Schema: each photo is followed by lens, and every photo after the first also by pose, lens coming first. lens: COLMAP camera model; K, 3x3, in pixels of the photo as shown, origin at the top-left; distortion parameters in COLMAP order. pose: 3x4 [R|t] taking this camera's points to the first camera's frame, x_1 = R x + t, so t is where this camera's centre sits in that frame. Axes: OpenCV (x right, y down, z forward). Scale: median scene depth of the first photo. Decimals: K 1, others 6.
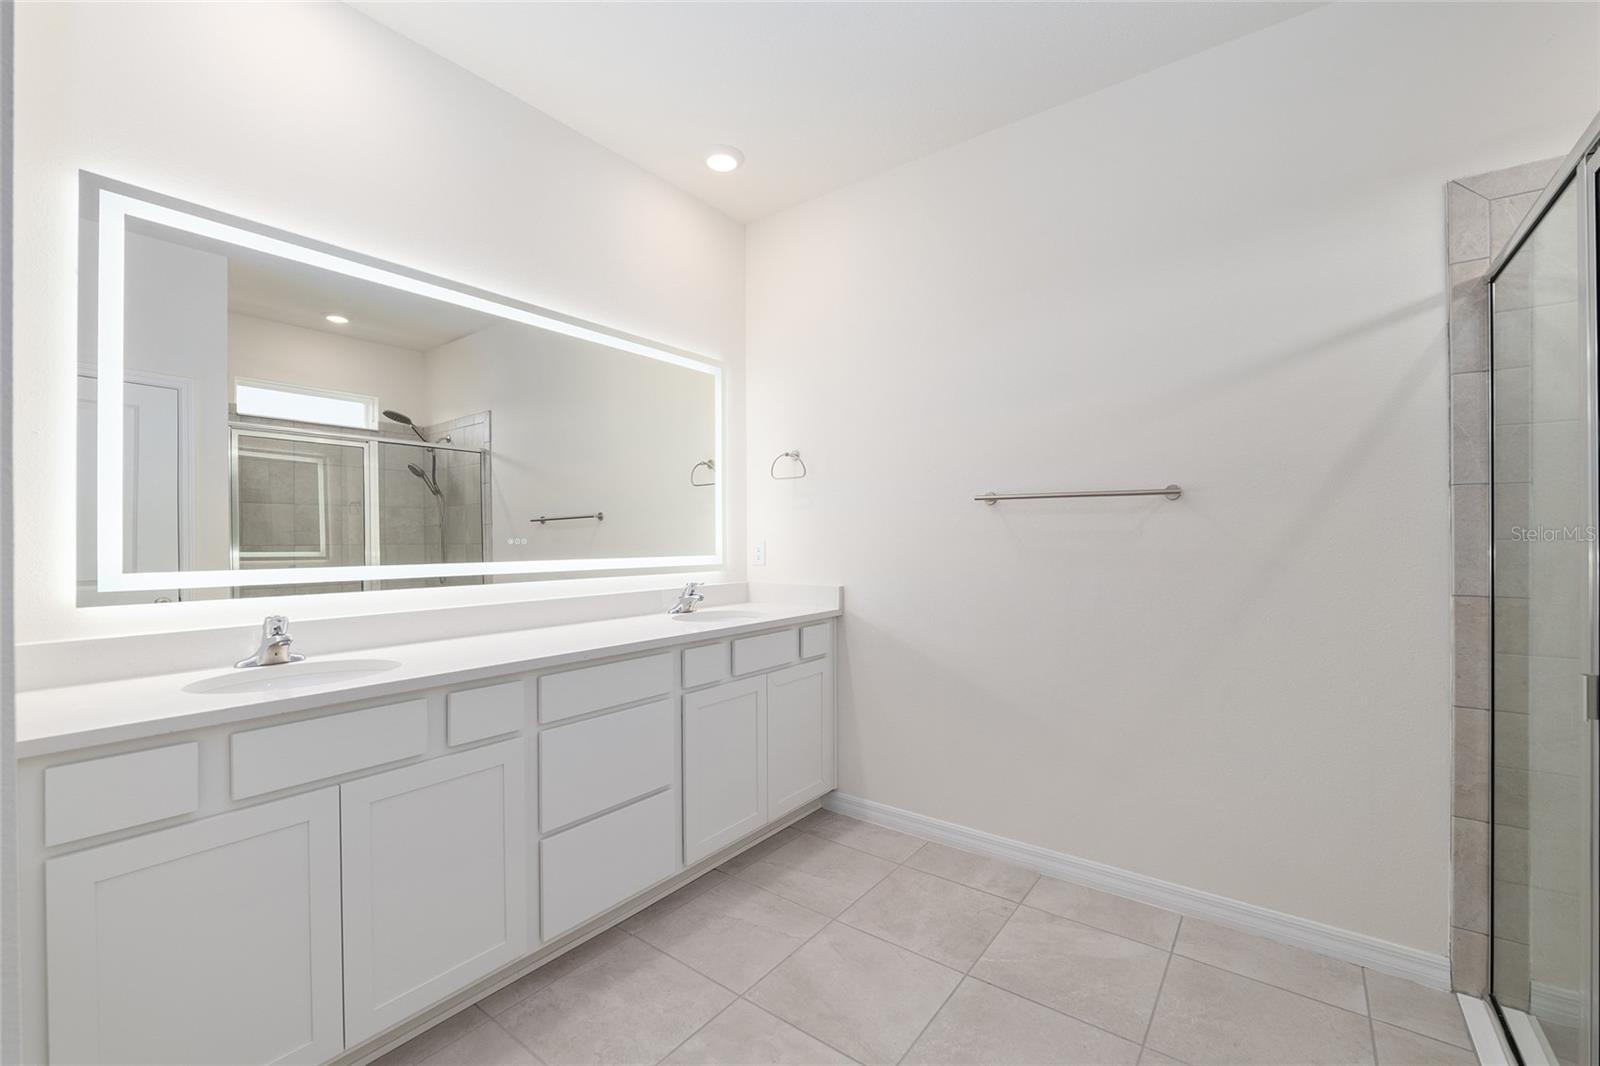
lens RADIAL K [[656.6, 0, 794.5], [0, 656.6, 523.0], [0, 0, 1]] dist [-0.010649, -0.000135]
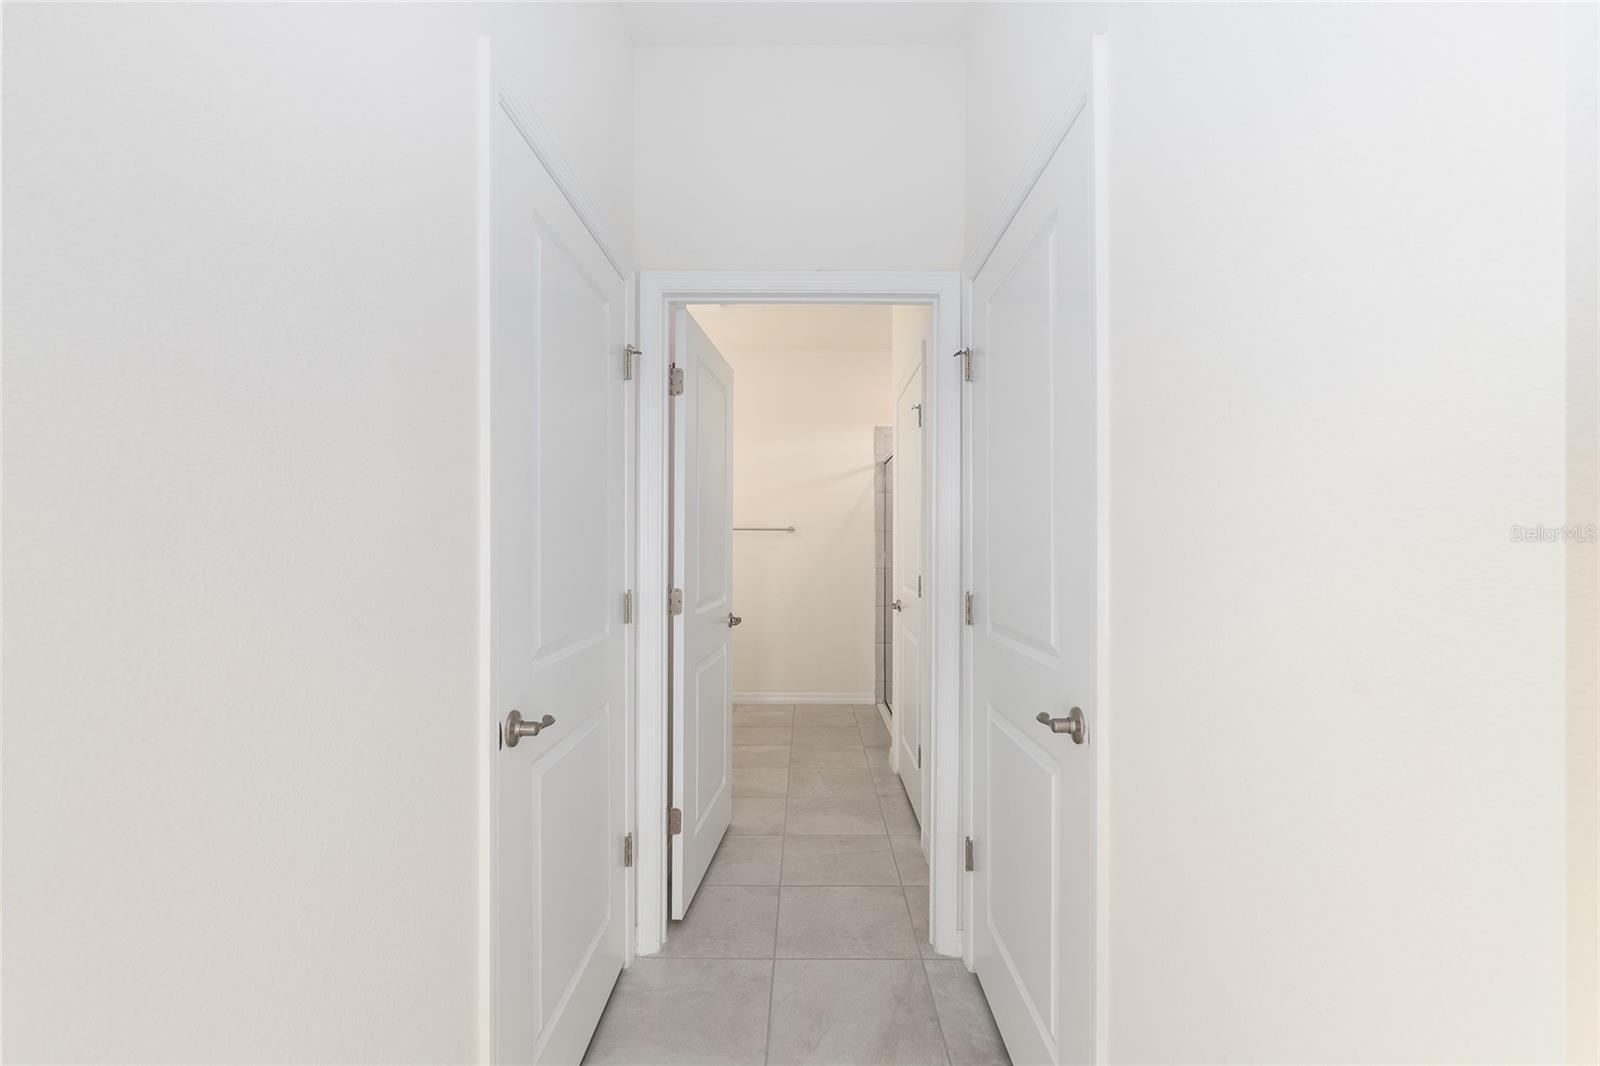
lens RADIAL K [[703.7, 0, 796.6], [0, 703.7, 534.3], [0, 0, 1]] dist [-0.004262, -0.000480]
pose [[0.773994, 0.011421, 0.633090, -1.277235], [-0.006524, 0.999928, -0.010062, -0.005756], [-0.633160, 0.003658, 0.774013, -1.237545]]
